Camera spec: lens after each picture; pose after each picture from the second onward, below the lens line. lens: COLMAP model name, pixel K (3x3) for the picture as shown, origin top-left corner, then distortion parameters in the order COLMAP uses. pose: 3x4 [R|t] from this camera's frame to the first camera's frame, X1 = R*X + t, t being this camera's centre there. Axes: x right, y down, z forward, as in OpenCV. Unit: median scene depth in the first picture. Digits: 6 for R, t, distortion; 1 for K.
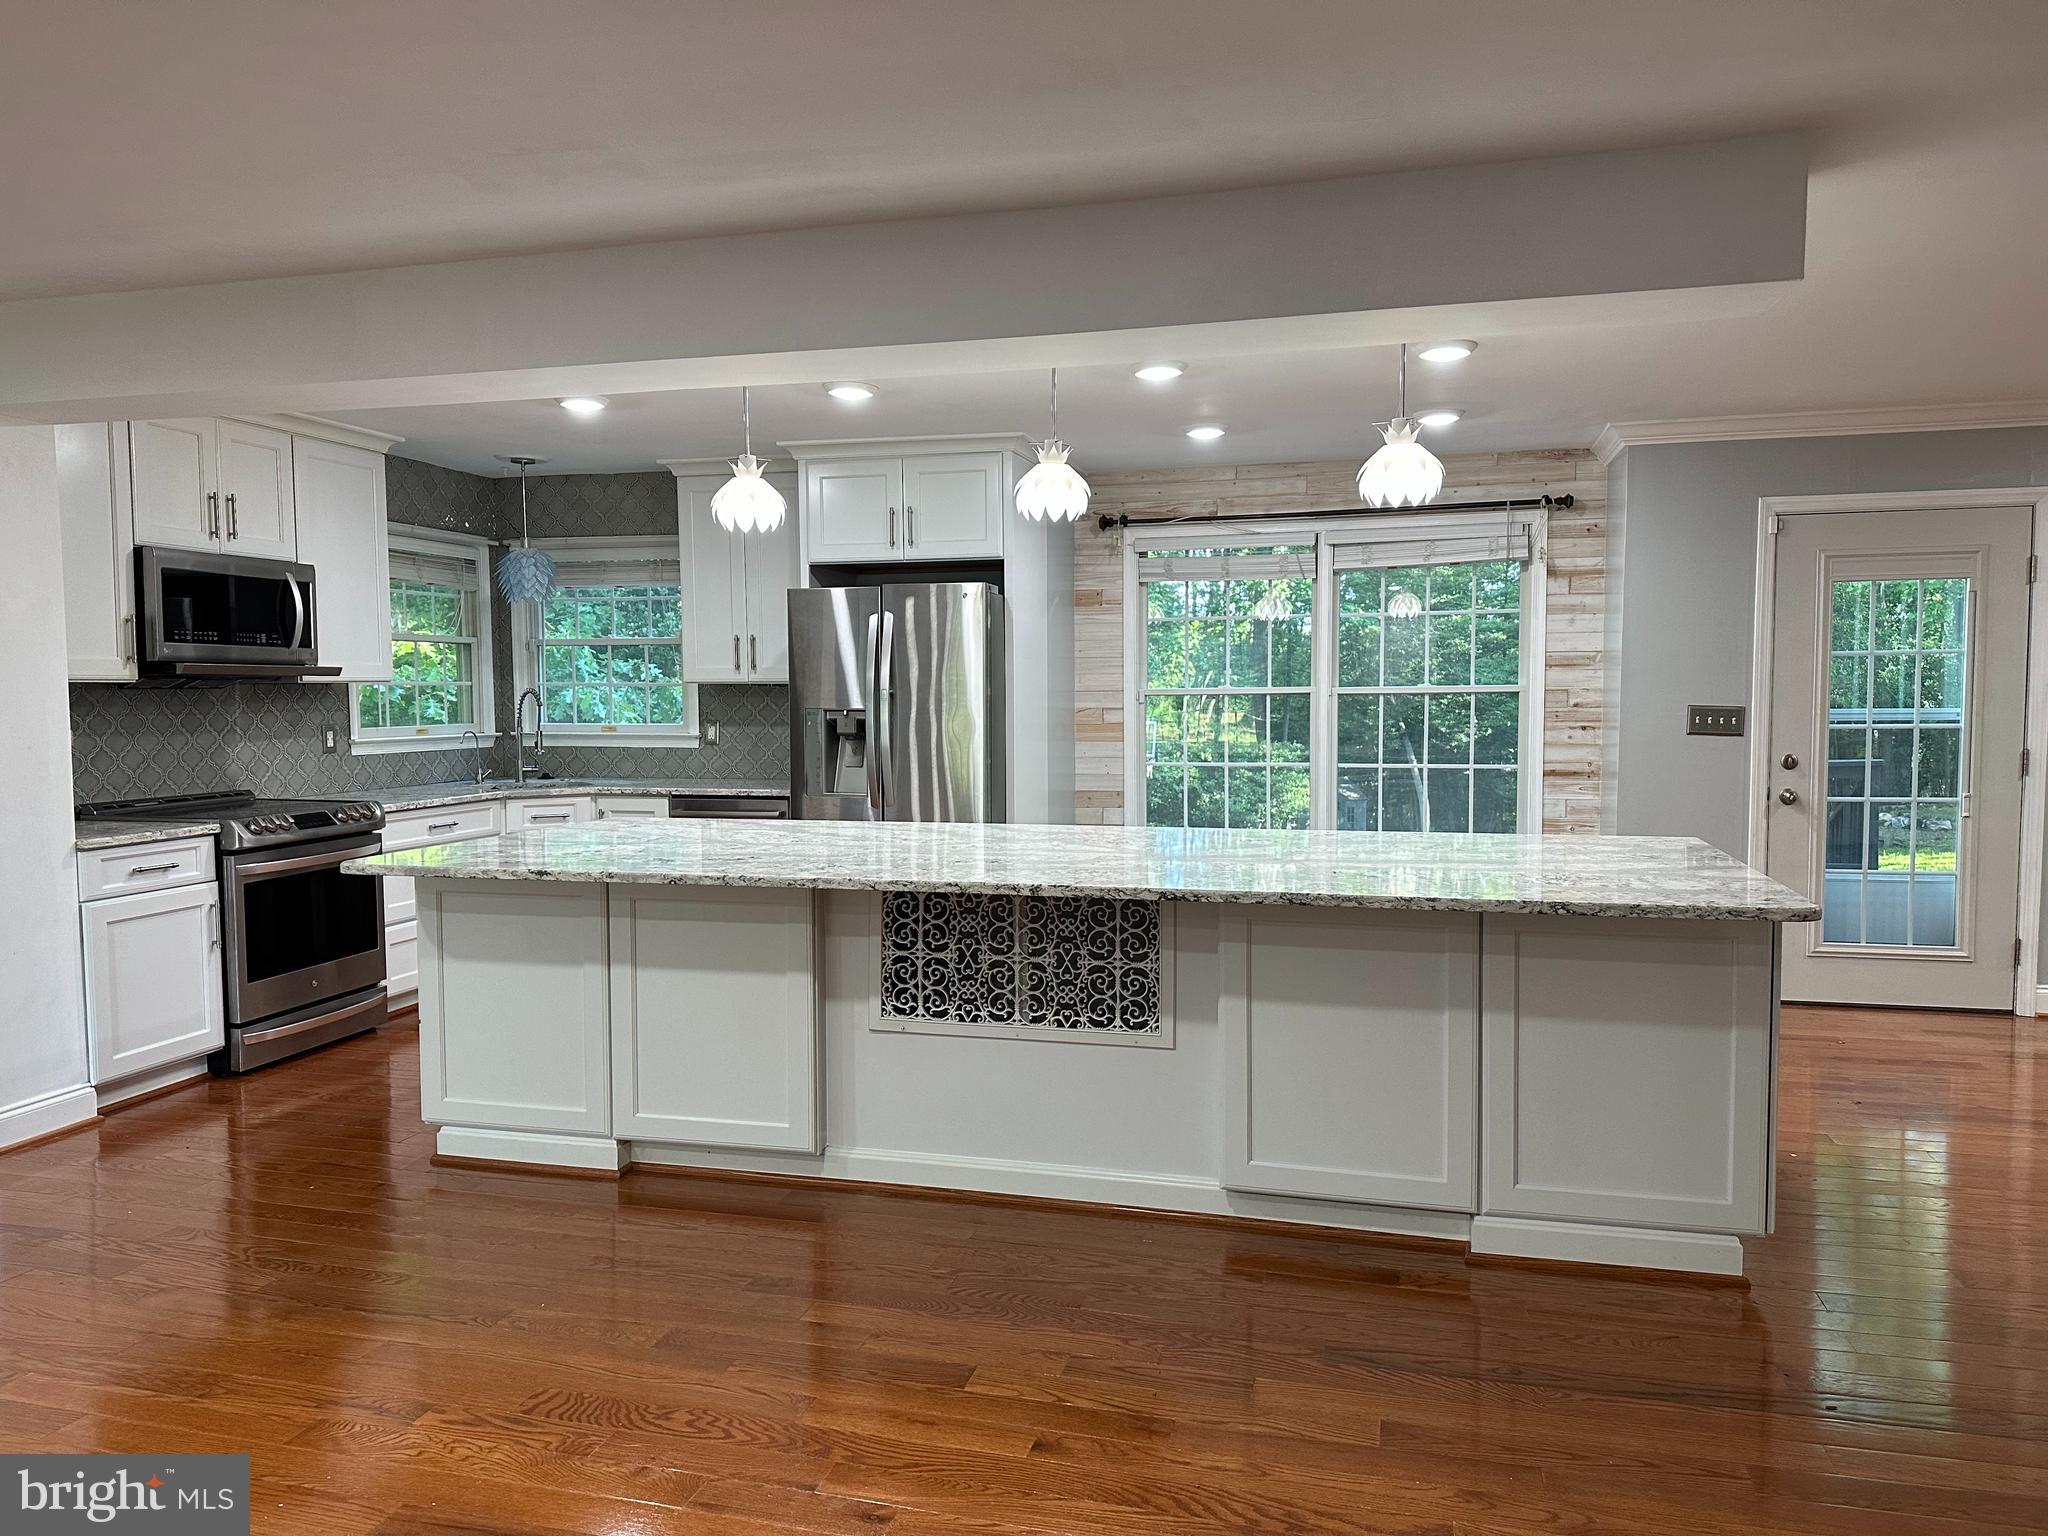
lens RADIAL K [[1428.6, 0, 1010.5], [0, 1428.6, 764.9], [0, 0, 1]] dist [0.149373, -0.232716]
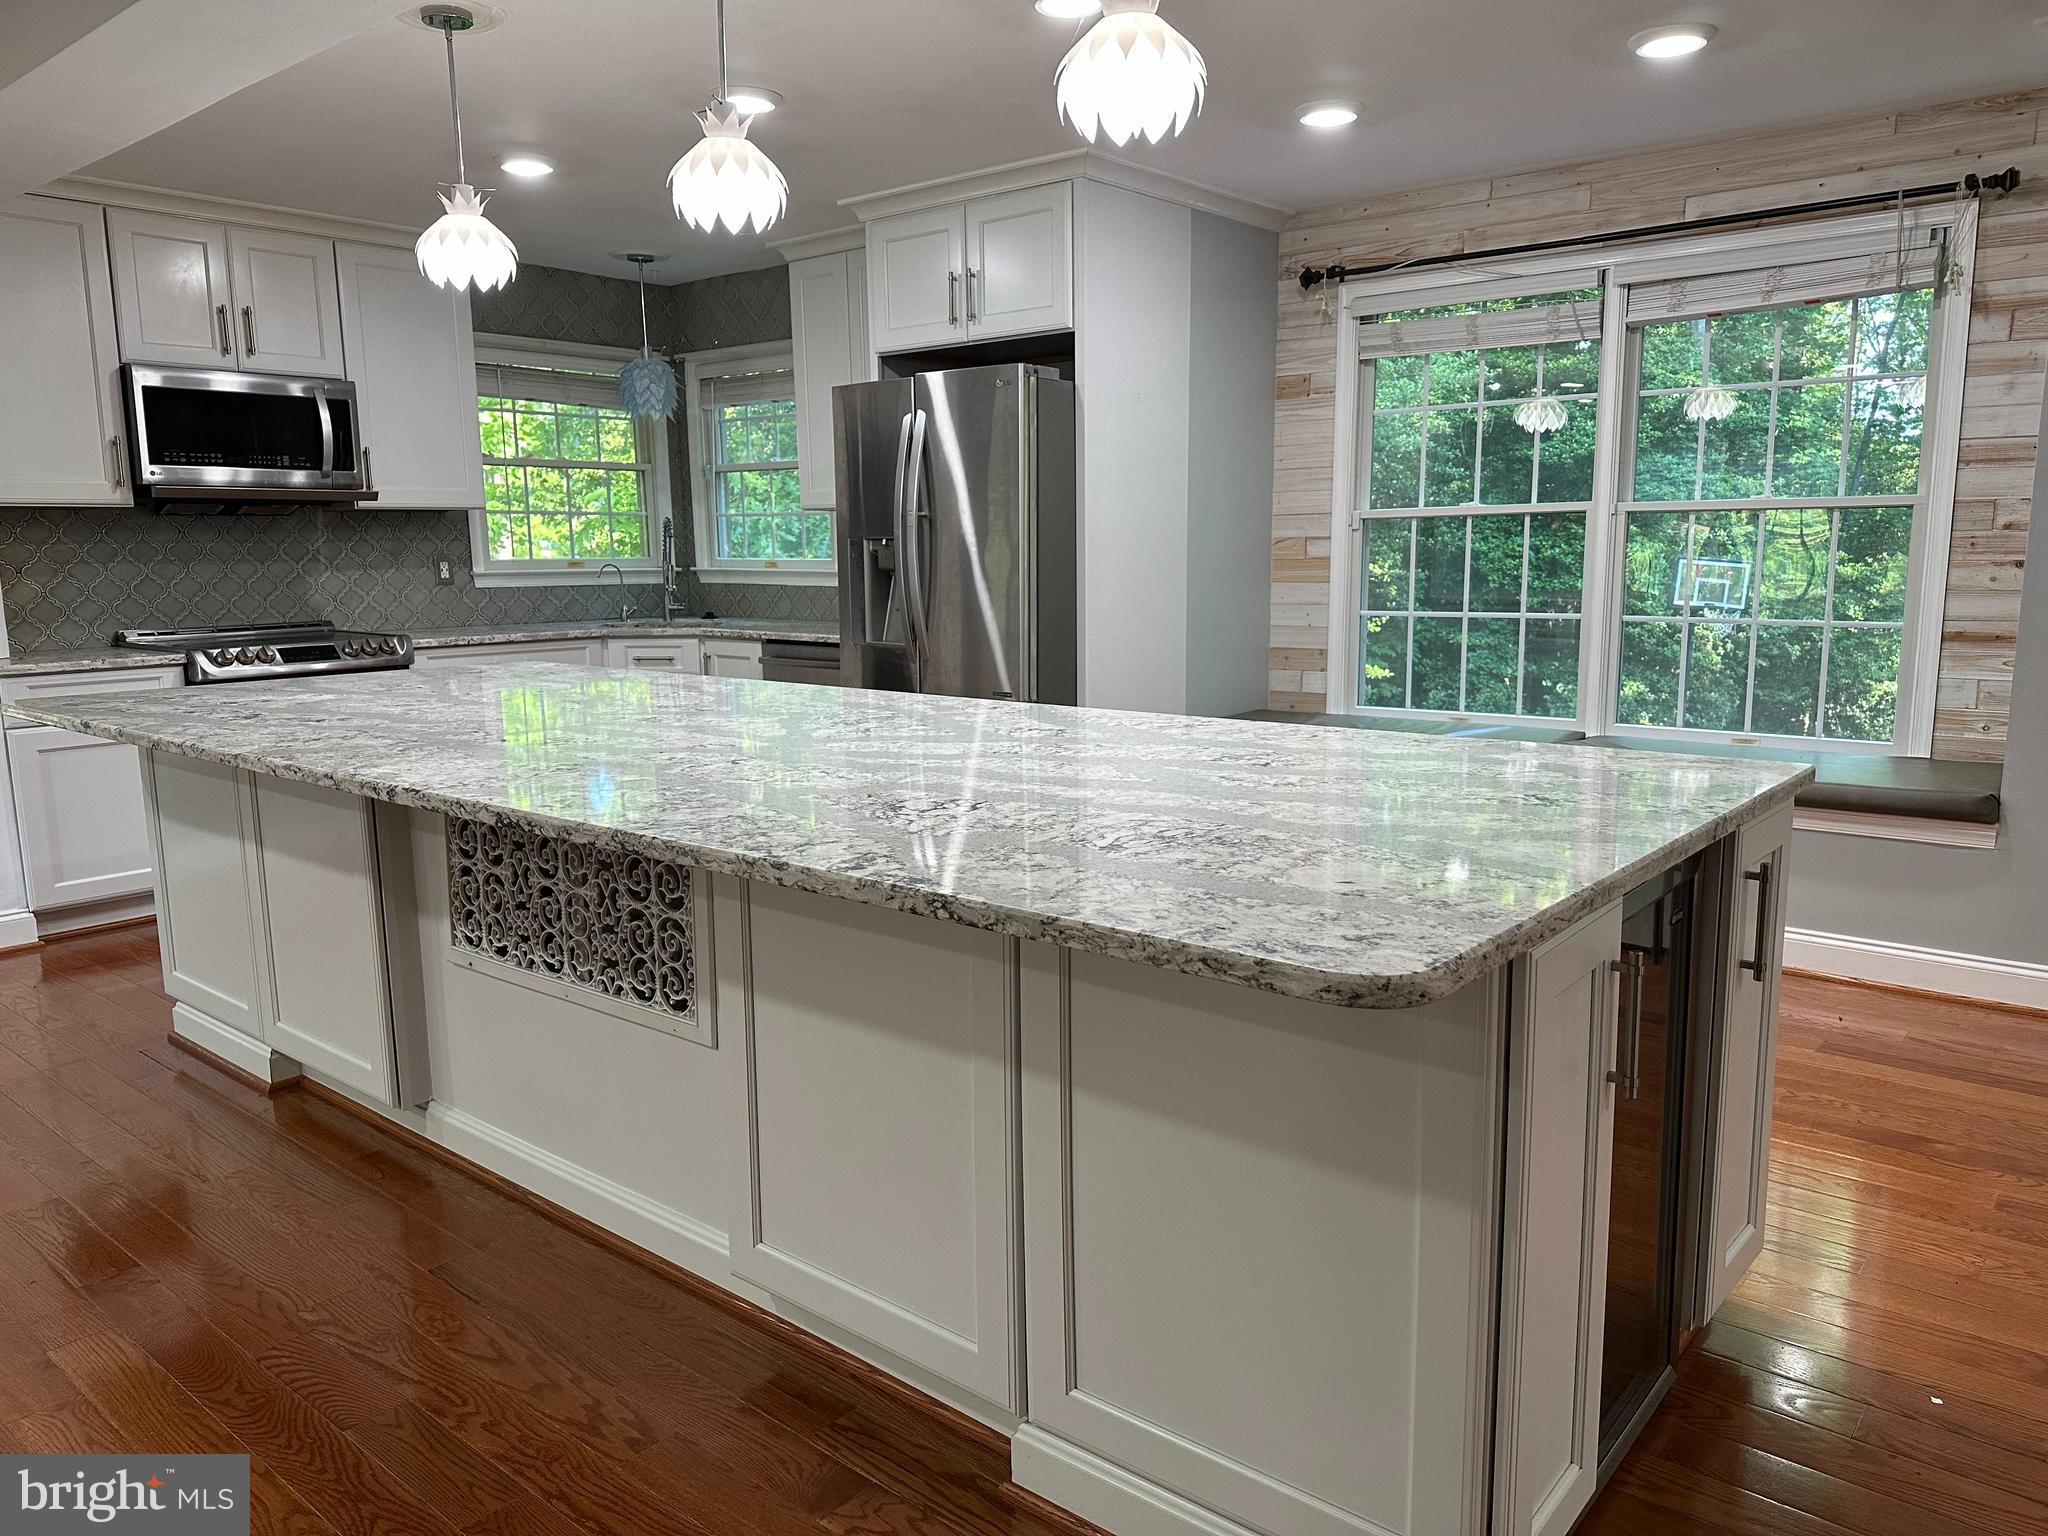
lens RADIAL K [[1457.3, 0, 1024.0], [0, 1457.3, 768.0], [0, 0, 1]] dist [0.045781, -0.051977]
pose [[0.909961, 0.061150, -0.410160, 0.278572], [-0.017484, 0.993846, 0.109381, -0.000707], [0.414324, -0.092361, 0.905431, 0.265227]]
